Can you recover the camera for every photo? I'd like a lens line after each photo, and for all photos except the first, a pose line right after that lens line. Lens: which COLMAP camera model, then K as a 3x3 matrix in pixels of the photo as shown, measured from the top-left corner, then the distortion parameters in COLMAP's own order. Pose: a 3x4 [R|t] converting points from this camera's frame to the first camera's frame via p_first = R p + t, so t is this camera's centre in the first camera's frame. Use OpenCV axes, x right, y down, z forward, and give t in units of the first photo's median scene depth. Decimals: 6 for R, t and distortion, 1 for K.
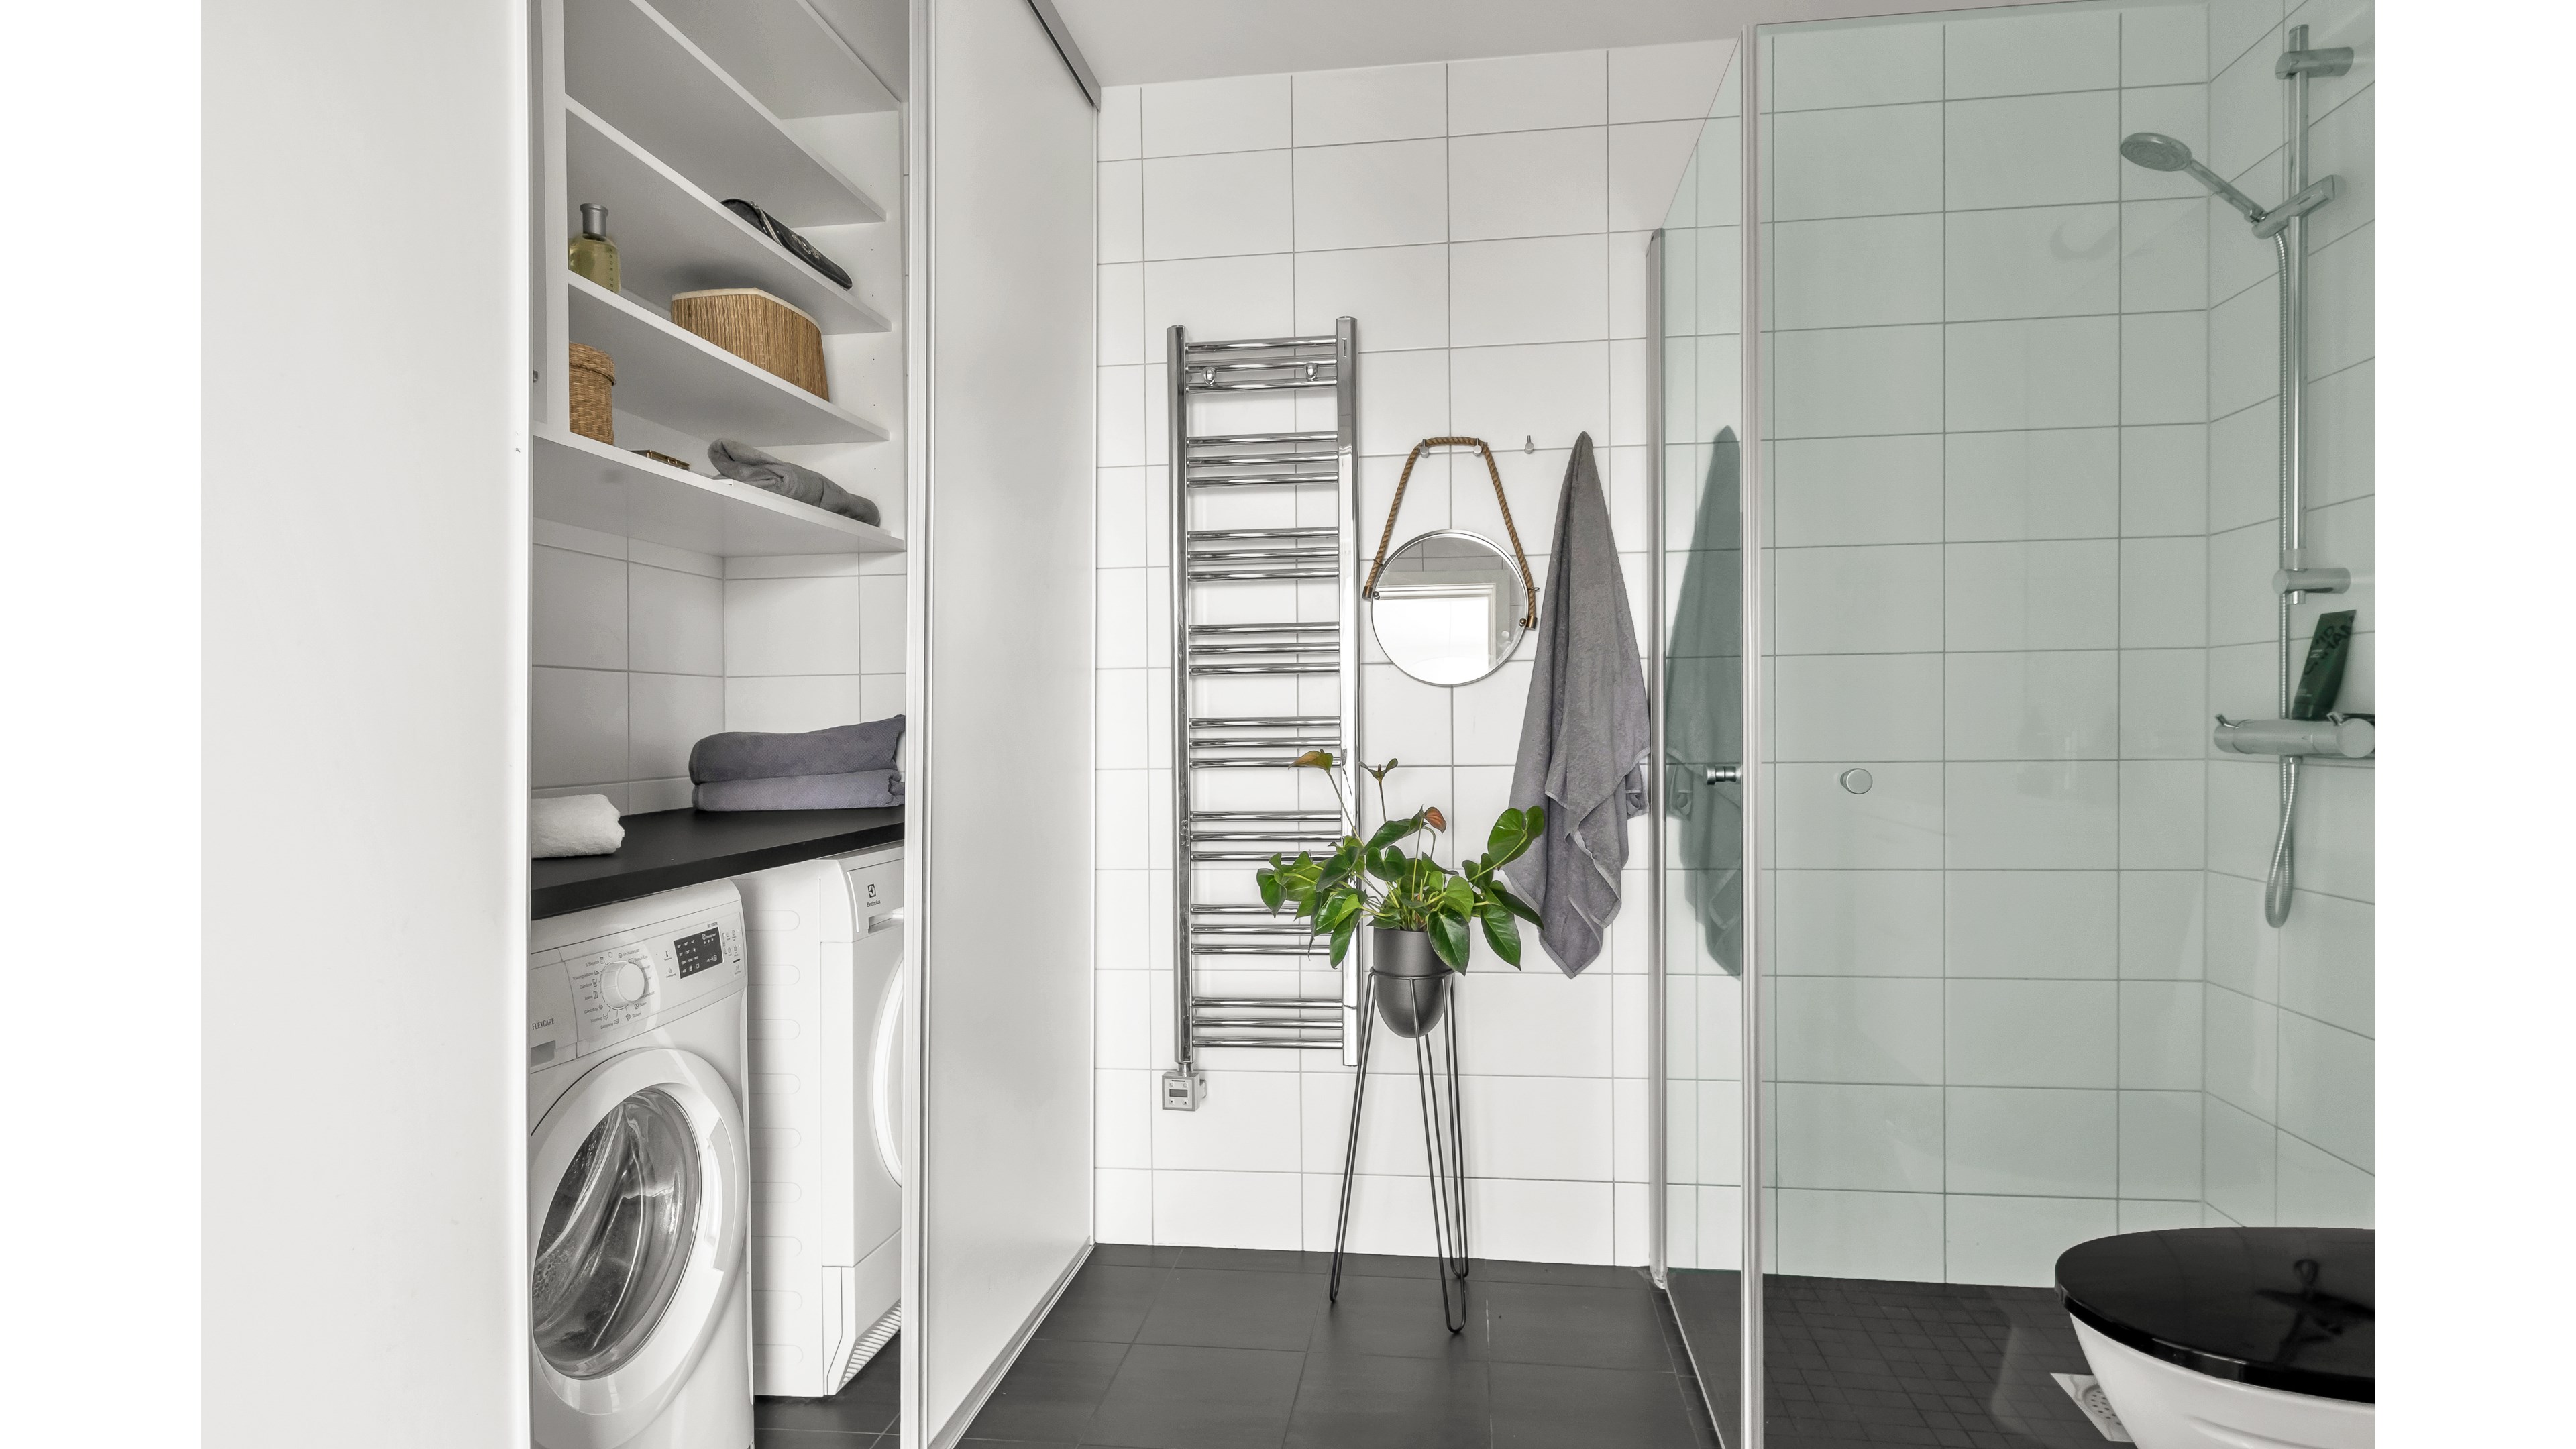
lens RADIAL K [[1263.6, 0, 1276.2], [0, 1263.6, 733.6], [0, 0, 1]] dist [-0.001156, -0.000937]
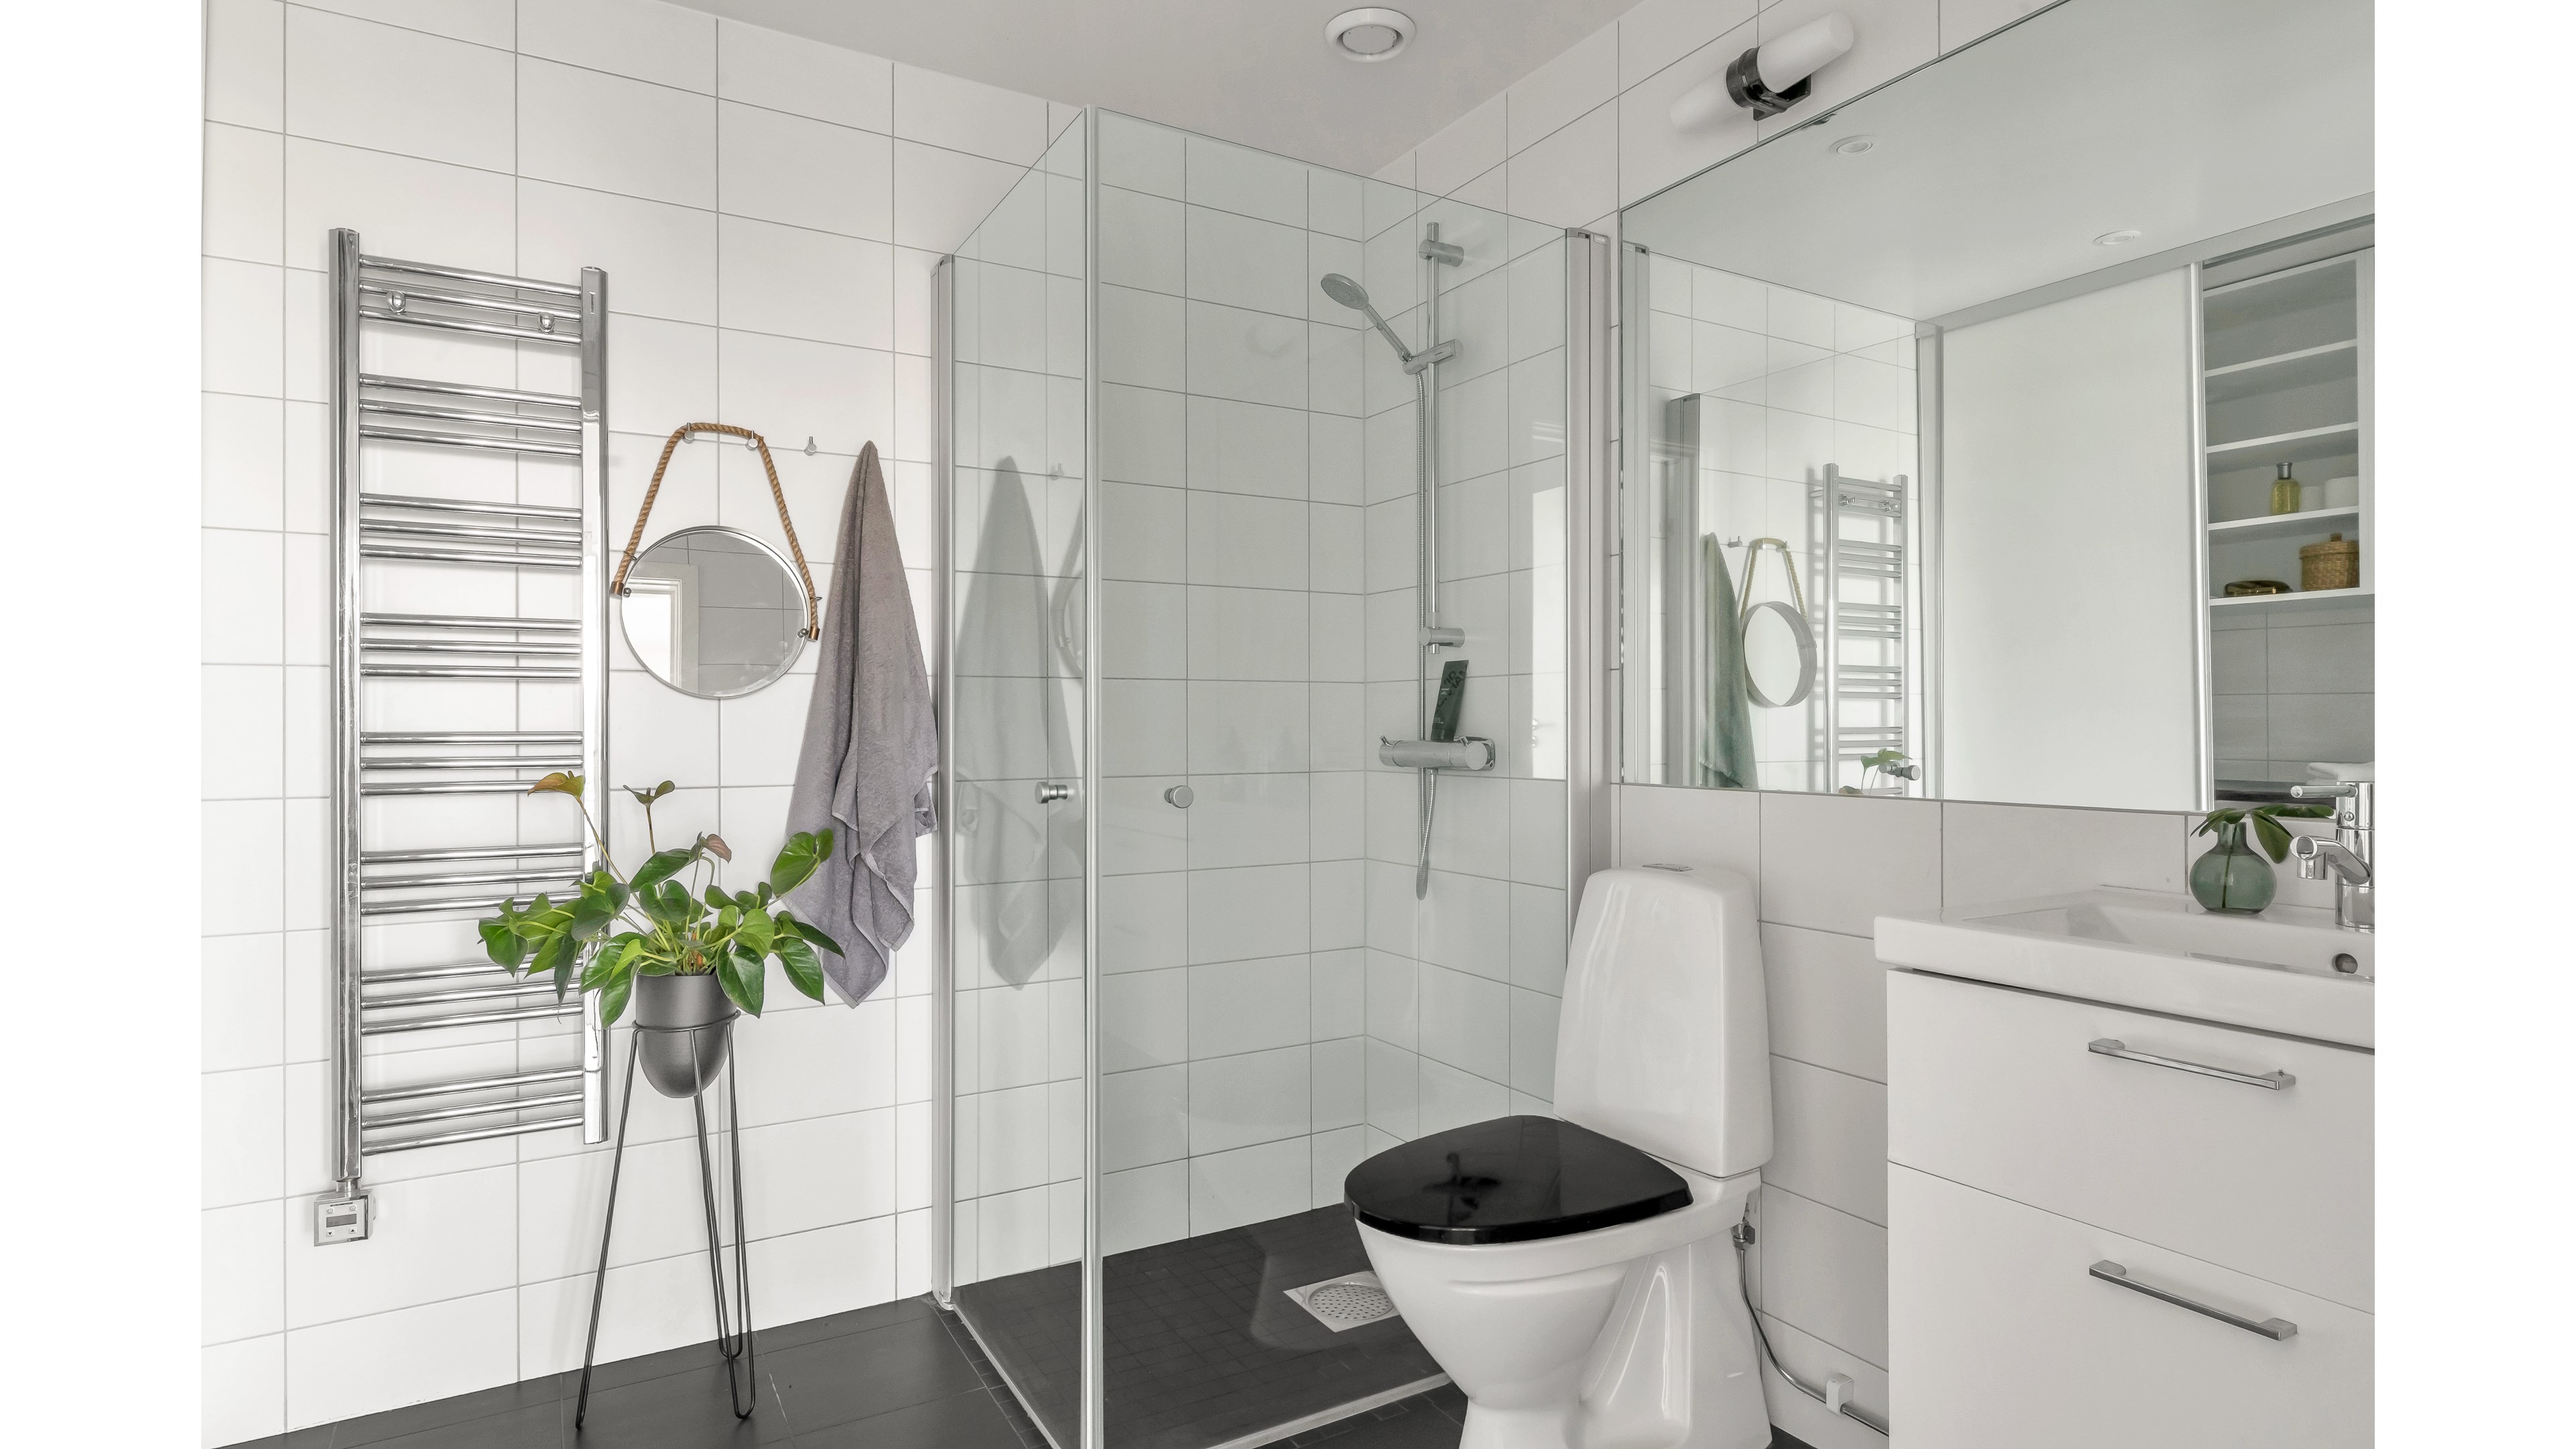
lens RADIAL K [[1315.9, 0, 1290.2], [0, 1315.9, 697.6], [0, 0, 1]] dist [-0.003999, -0.001132]
pose [[0.785409, 0.023068, 0.618547, -0.129985], [-0.001581, 0.999377, -0.035263, -0.006084], [-0.618975, 0.026718, 0.784956, 0.008996]]
